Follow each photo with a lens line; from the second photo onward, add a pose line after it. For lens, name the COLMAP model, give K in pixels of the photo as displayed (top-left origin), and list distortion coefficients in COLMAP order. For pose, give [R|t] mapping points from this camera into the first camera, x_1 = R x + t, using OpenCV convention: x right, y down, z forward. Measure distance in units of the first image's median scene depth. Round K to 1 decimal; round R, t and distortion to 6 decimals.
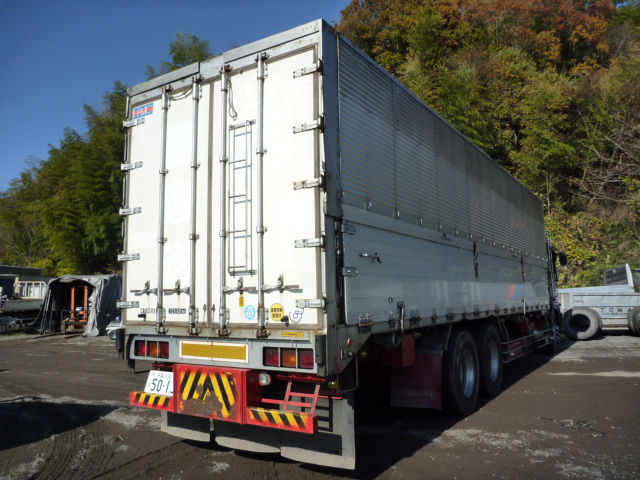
lens RADIAL K [[522.7, 0, 320.0], [0, 522.7, 240.0], [0, 0, 1]] dist [-0.034401, -0.006370]
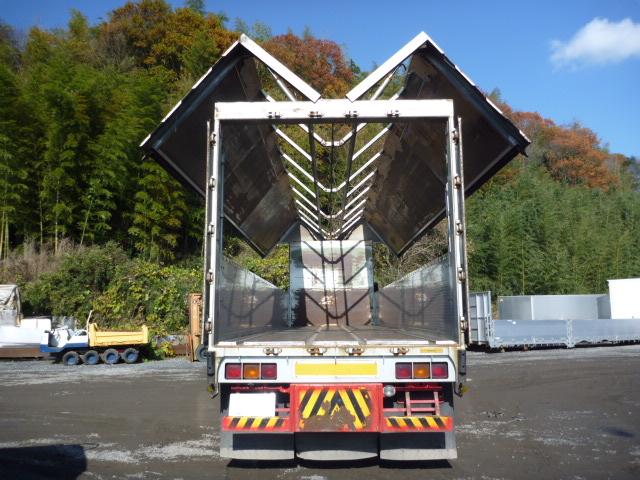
lens RADIAL K [[524.3, 0, 320.0], [0, 524.3, 240.0], [0, 0, 1]] dist [-0.036321, 0.000519]
pose [[0.851550, 0.084847, 0.517361, -0.836796], [-0.065067, 0.996292, -0.056294, 0.009506], [-0.520219, 0.014274, 0.853913, 0.087571]]
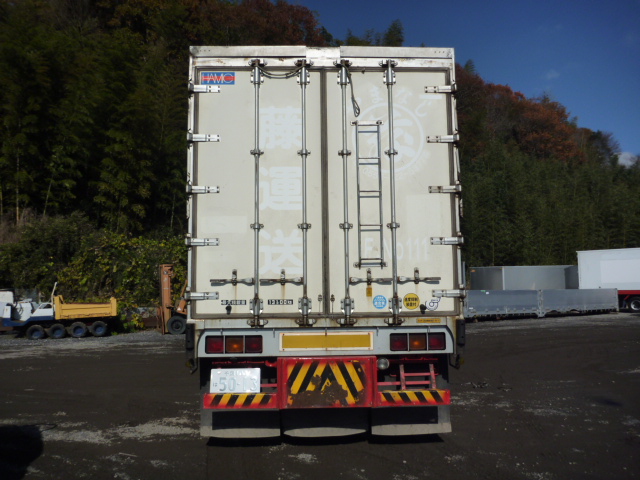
lens RADIAL K [[522.7, 0, 320.0], [0, 522.7, 240.0], [0, 0, 1]] dist [-0.034401, -0.006370]
pose [[0.819689, 0.057782, 0.569887, -0.817867], [-0.065299, 0.997839, -0.007252, 0.027108], [-0.569074, -0.031268, 0.821691, 0.190607]]
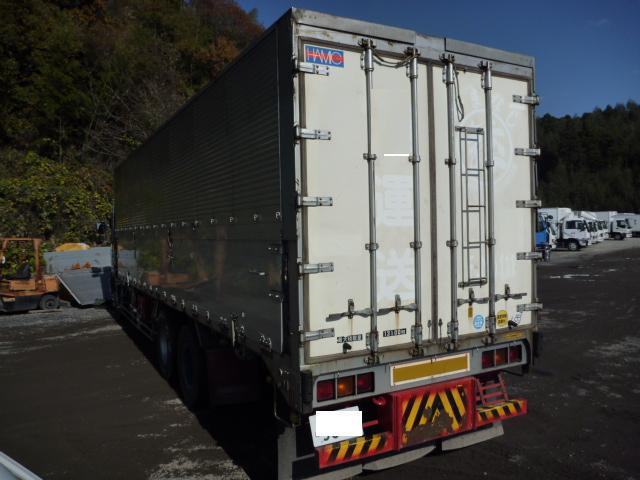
lens RADIAL K [[522.7, 0, 320.0], [0, 522.7, 240.0], [0, 0, 1]] dist [-0.034401, -0.006370]
pose [[0.483647, -0.014077, 0.875150, -1.134218], [-0.084590, 0.994438, 0.062744, -0.056867], [-0.871166, -0.104374, 0.479766, 0.768322]]
